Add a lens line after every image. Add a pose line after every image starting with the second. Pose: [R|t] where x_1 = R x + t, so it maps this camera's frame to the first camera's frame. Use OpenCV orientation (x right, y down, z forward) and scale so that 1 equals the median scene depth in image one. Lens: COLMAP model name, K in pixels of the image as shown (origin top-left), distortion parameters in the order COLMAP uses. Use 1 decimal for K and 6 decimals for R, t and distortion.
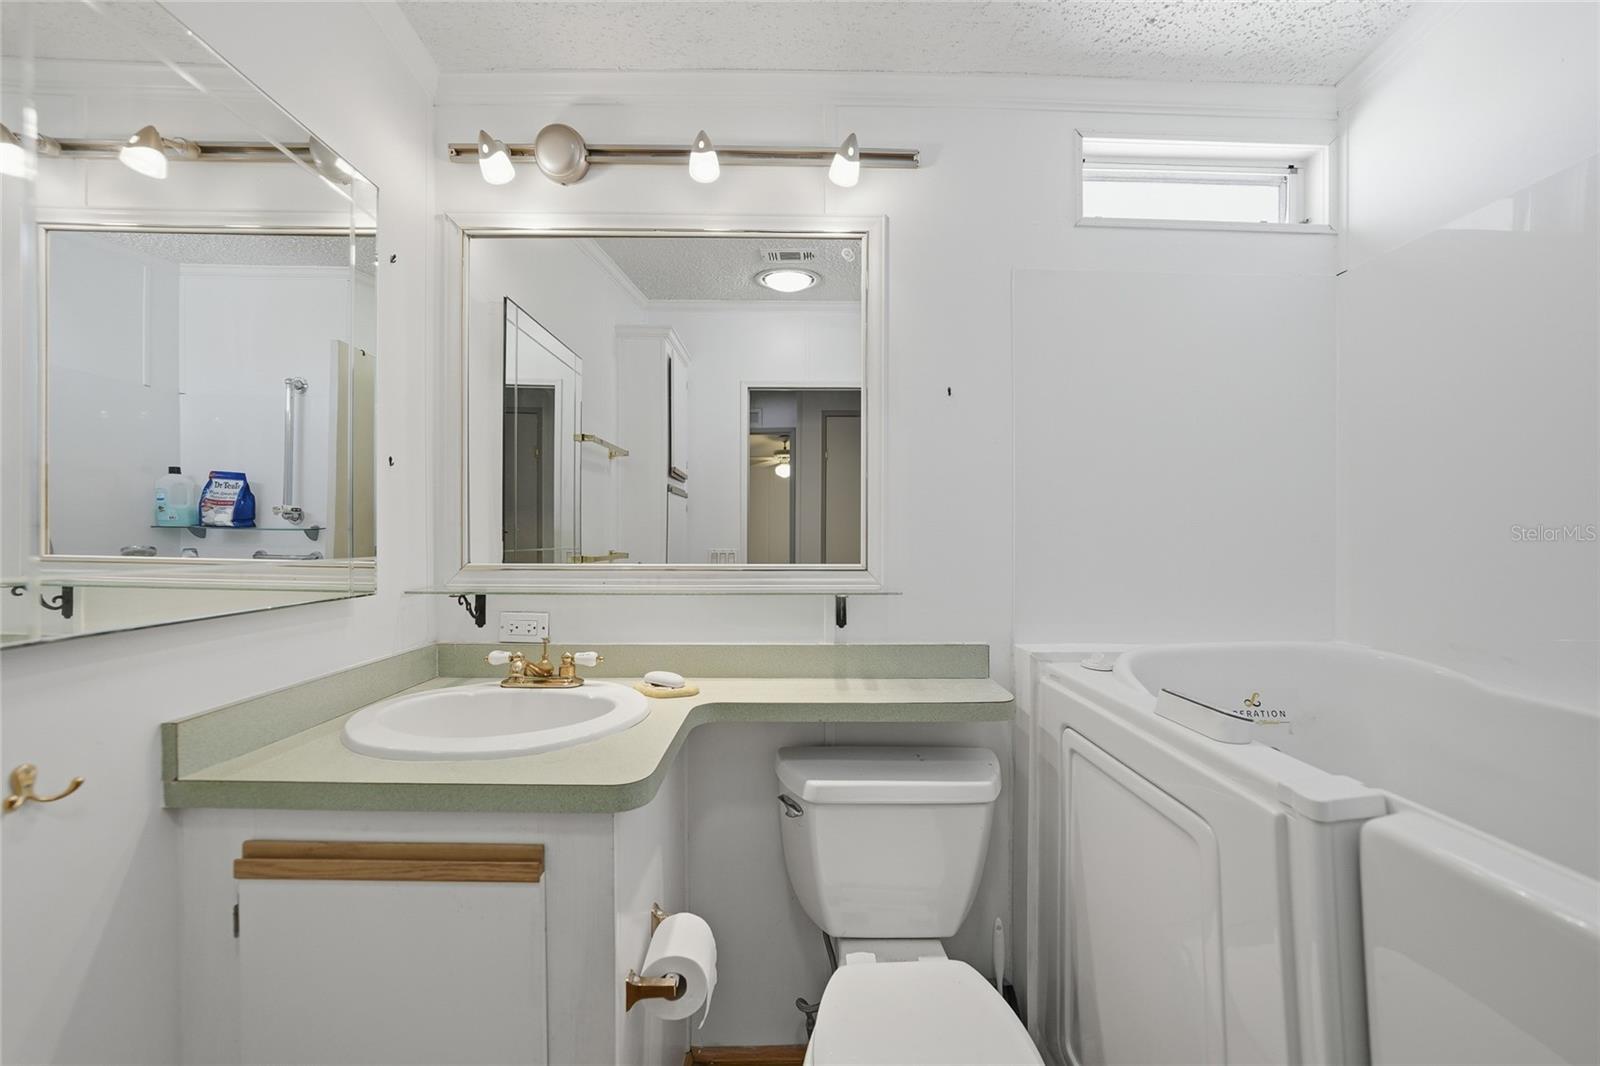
lens RADIAL K [[561.7, 0, 796.7], [0, 561.7, 547.8], [0, 0, 1]] dist [-0.029906, 0.006506]
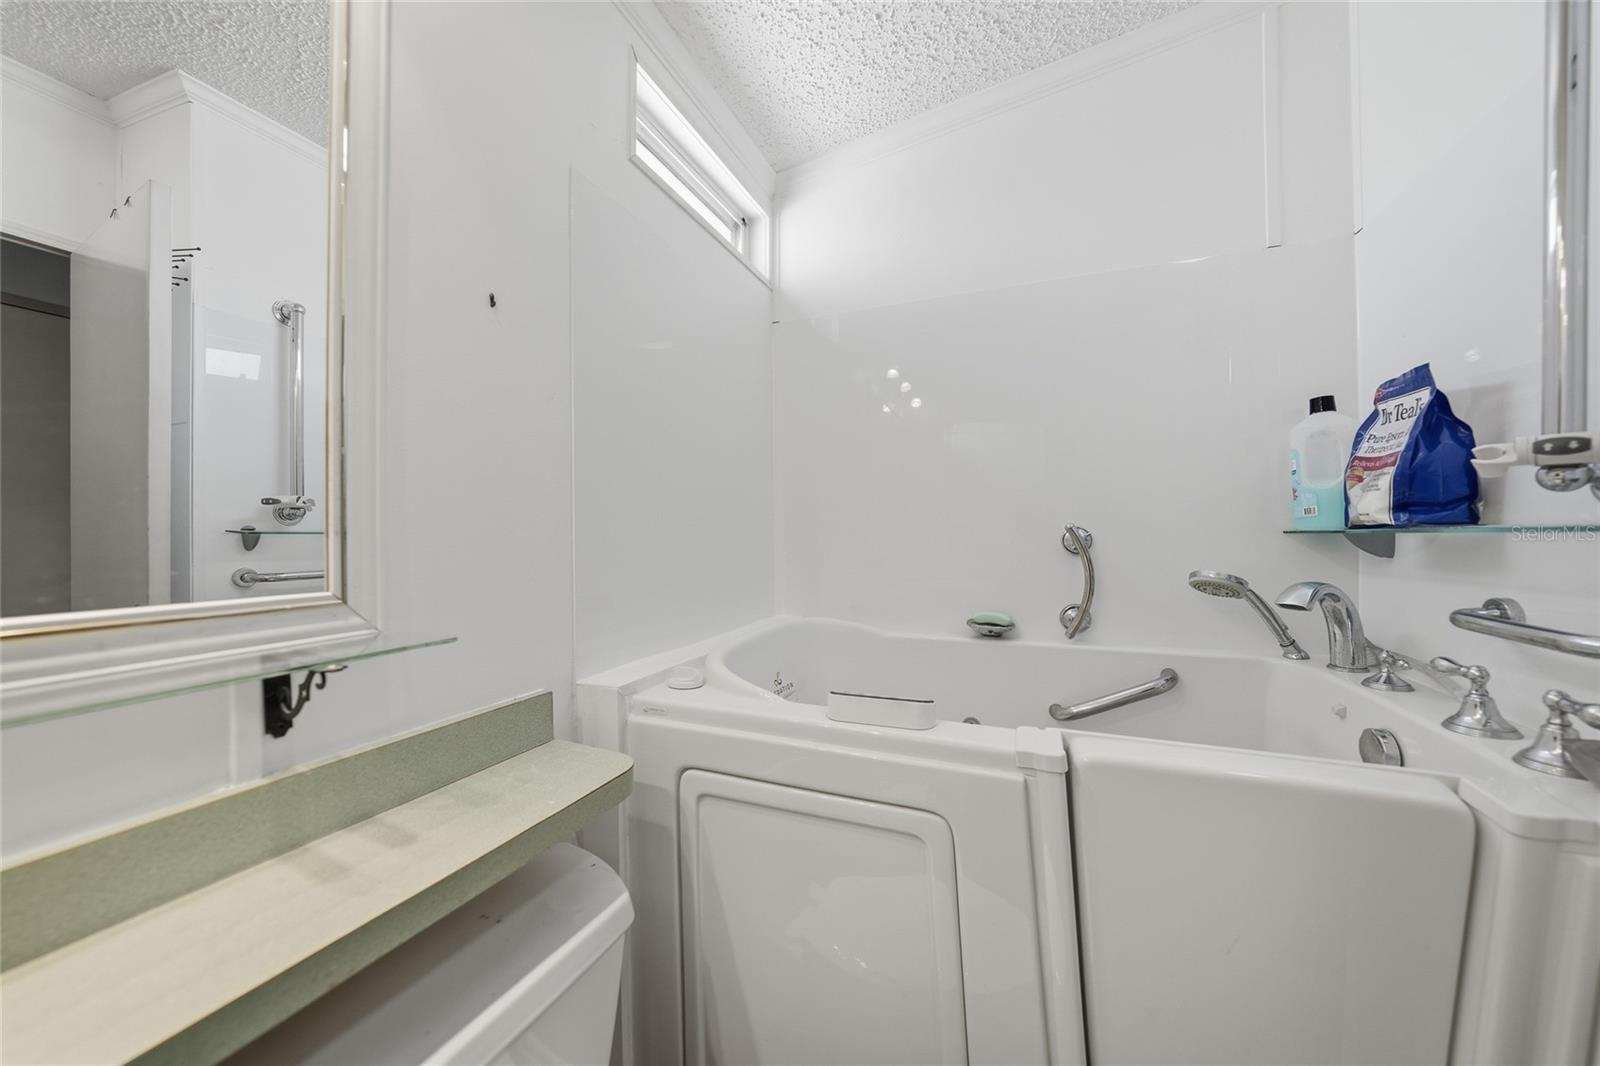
lens RADIAL K [[563.1, 0, 802.1], [0, 563.1, 529.7], [0, 0, 1]] dist [-0.027577, 0.006461]
pose [[0.400130, -0.003679, 0.916451, -0.163190], [0.022358, 0.999734, -0.005748, -0.012832], [-0.916186, 0.022790, 0.400105, 0.449357]]
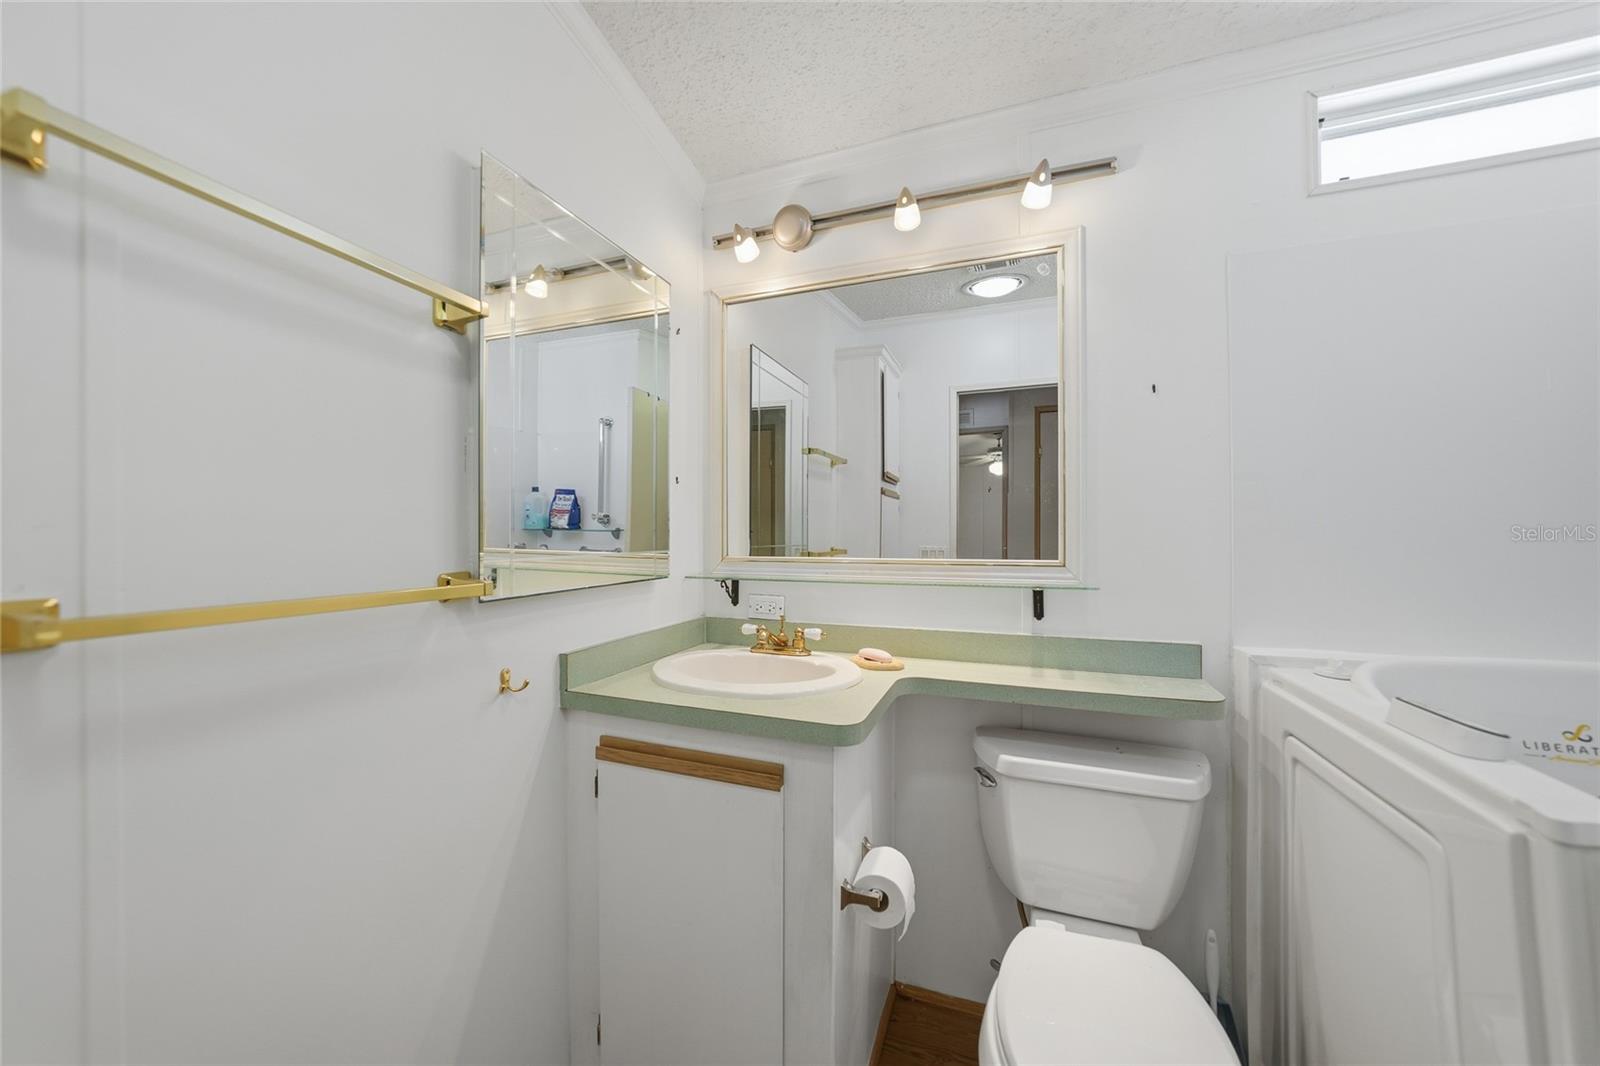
lens RADIAL K [[563.1, 0, 802.1], [0, 563.1, 529.7], [0, 0, 1]] dist [-0.027577, 0.006461]
pose [[0.931314, -0.007295, -0.364145, 0.051268], [-0.003278, 0.999591, -0.028408, 0.003226], [0.364204, 0.027651, 0.930909, -0.159960]]
